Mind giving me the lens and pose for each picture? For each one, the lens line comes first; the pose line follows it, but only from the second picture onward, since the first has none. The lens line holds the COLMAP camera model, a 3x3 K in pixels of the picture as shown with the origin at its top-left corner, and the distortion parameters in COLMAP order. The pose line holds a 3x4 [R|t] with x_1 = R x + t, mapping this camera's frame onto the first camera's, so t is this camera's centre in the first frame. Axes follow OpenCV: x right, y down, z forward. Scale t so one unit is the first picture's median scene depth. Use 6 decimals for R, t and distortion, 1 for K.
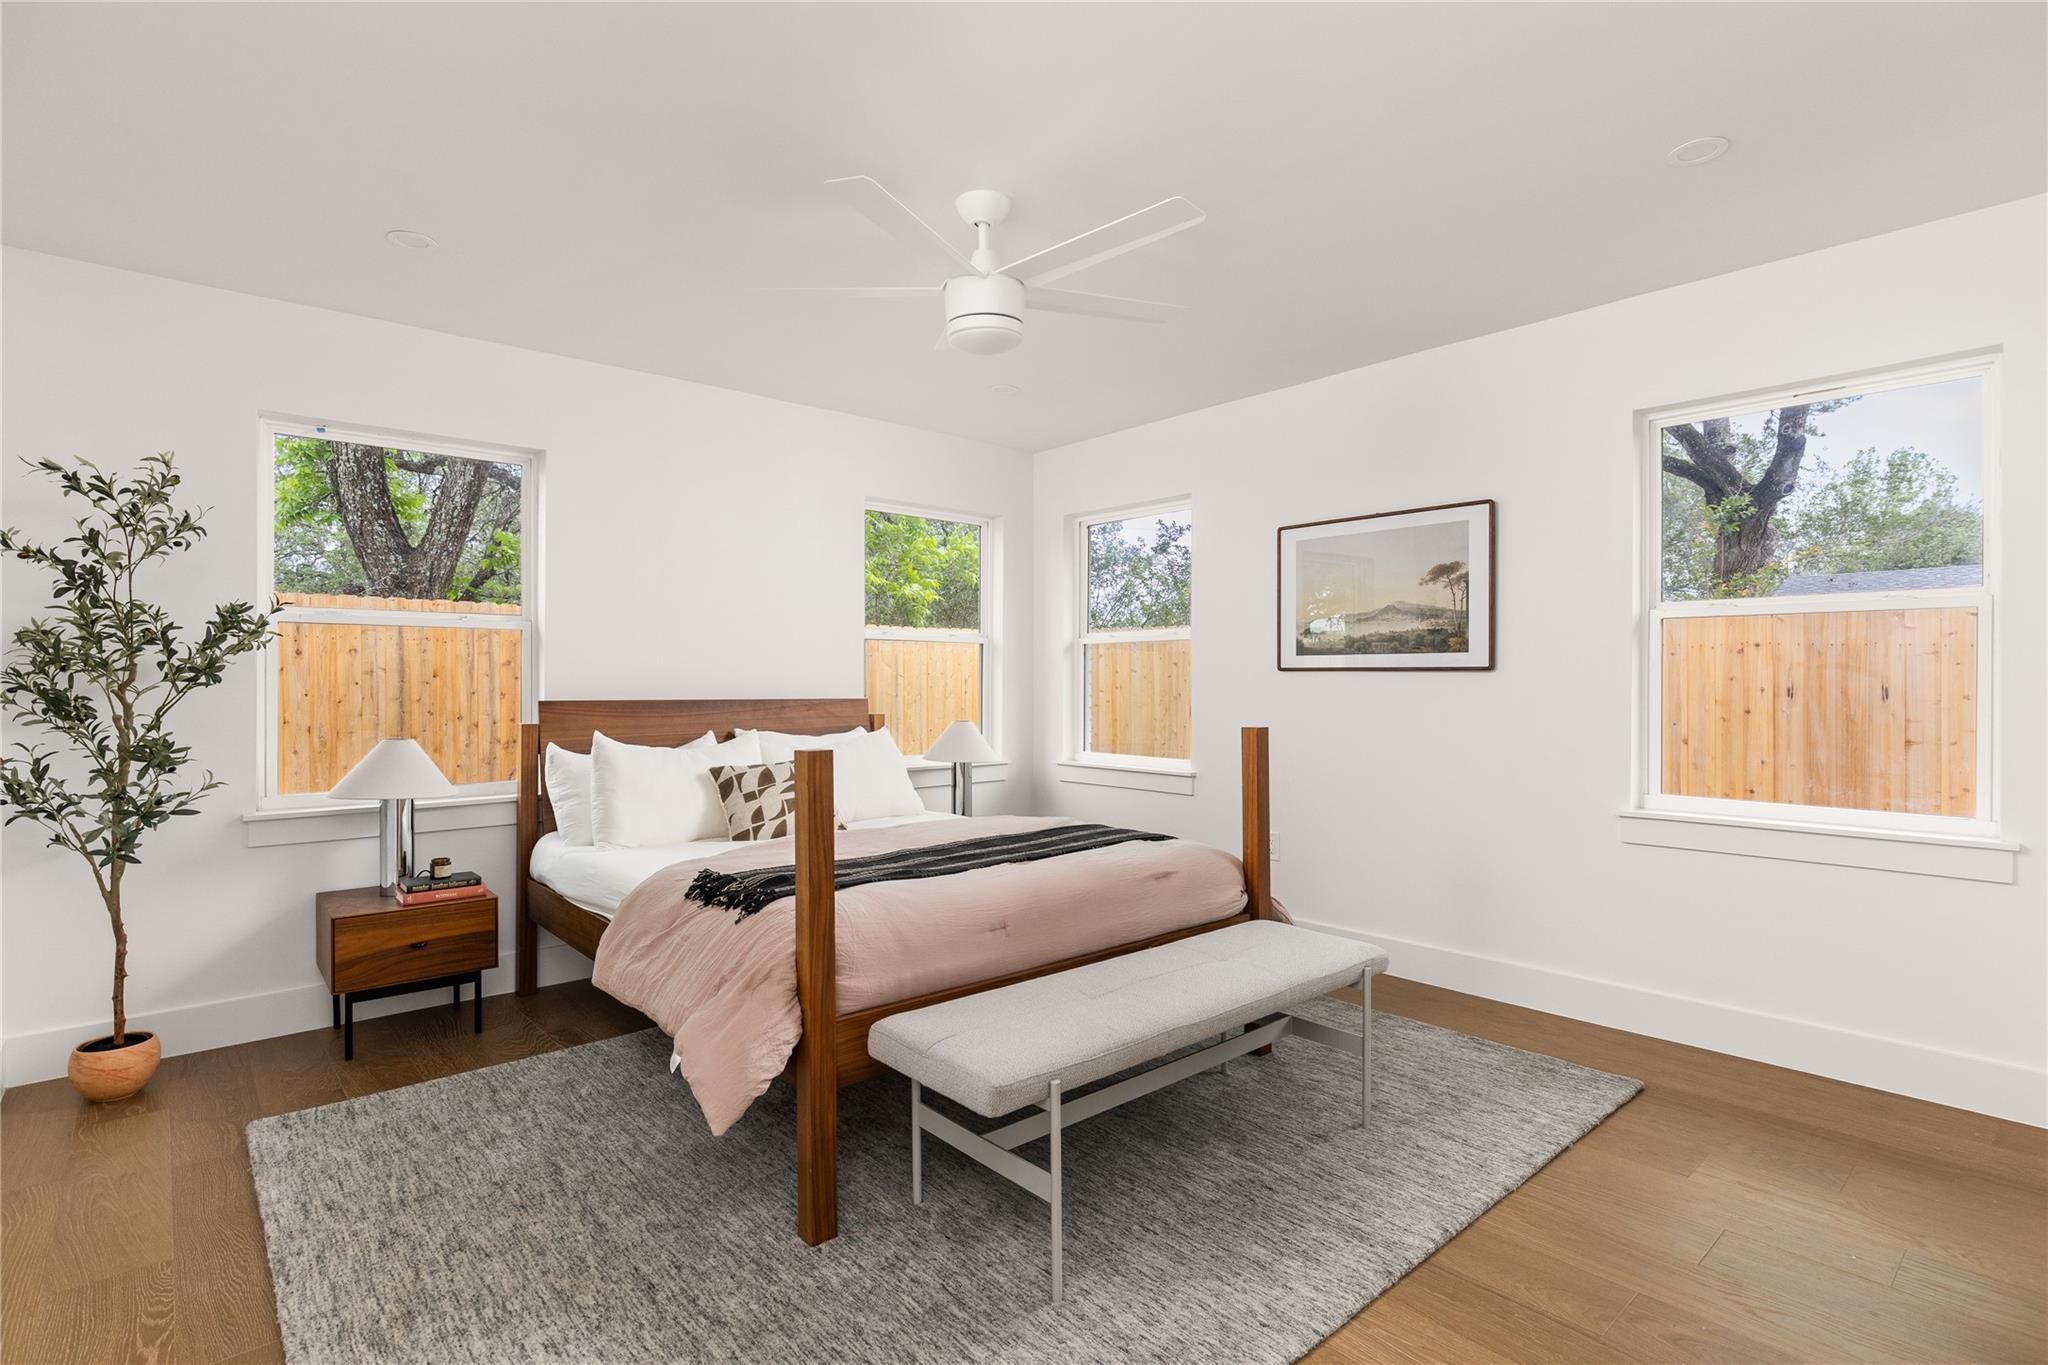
lens RADIAL K [[1005.9, 0, 1023.2], [0, 1005.9, 677.7], [0, 0, 1]] dist [-0.000967, -0.001420]
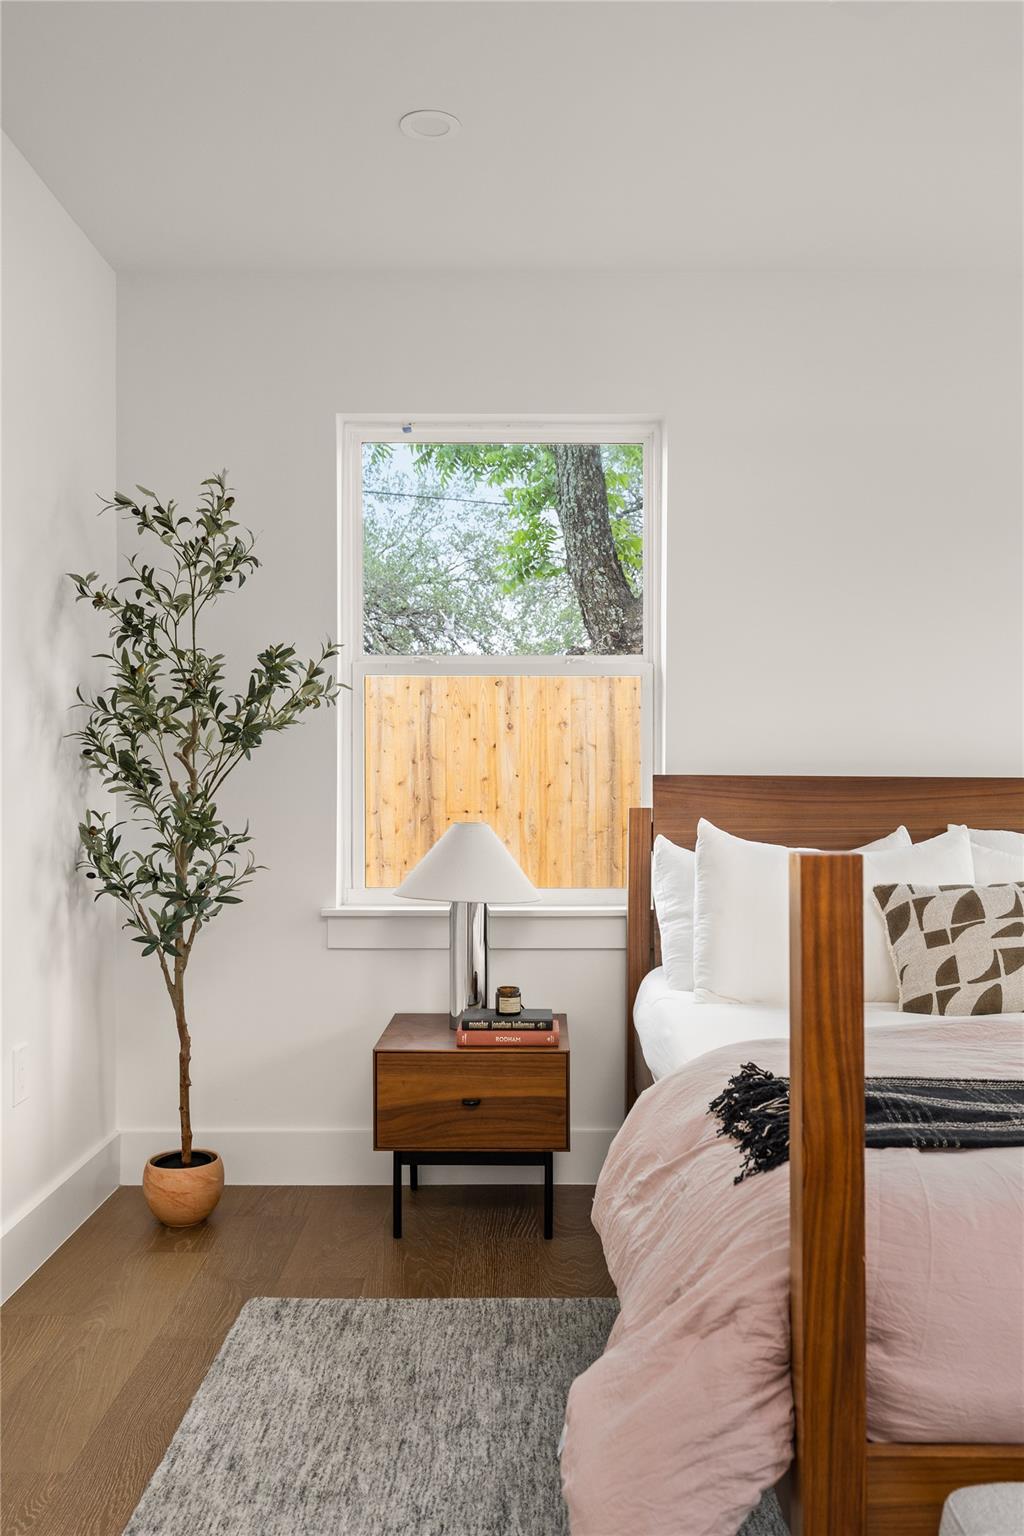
lens RADIAL K [[1318.8, 0, 511.5], [0, 1318.8, 775.7], [0, 0, 1]] dist [0.007525, 0.003929]
pose [[0.752882, 0.004289, -0.658142, 0.058205], [-0.001221, 0.999986, 0.005119, 0.024795], [0.658154, -0.003050, 0.752877, 0.323618]]
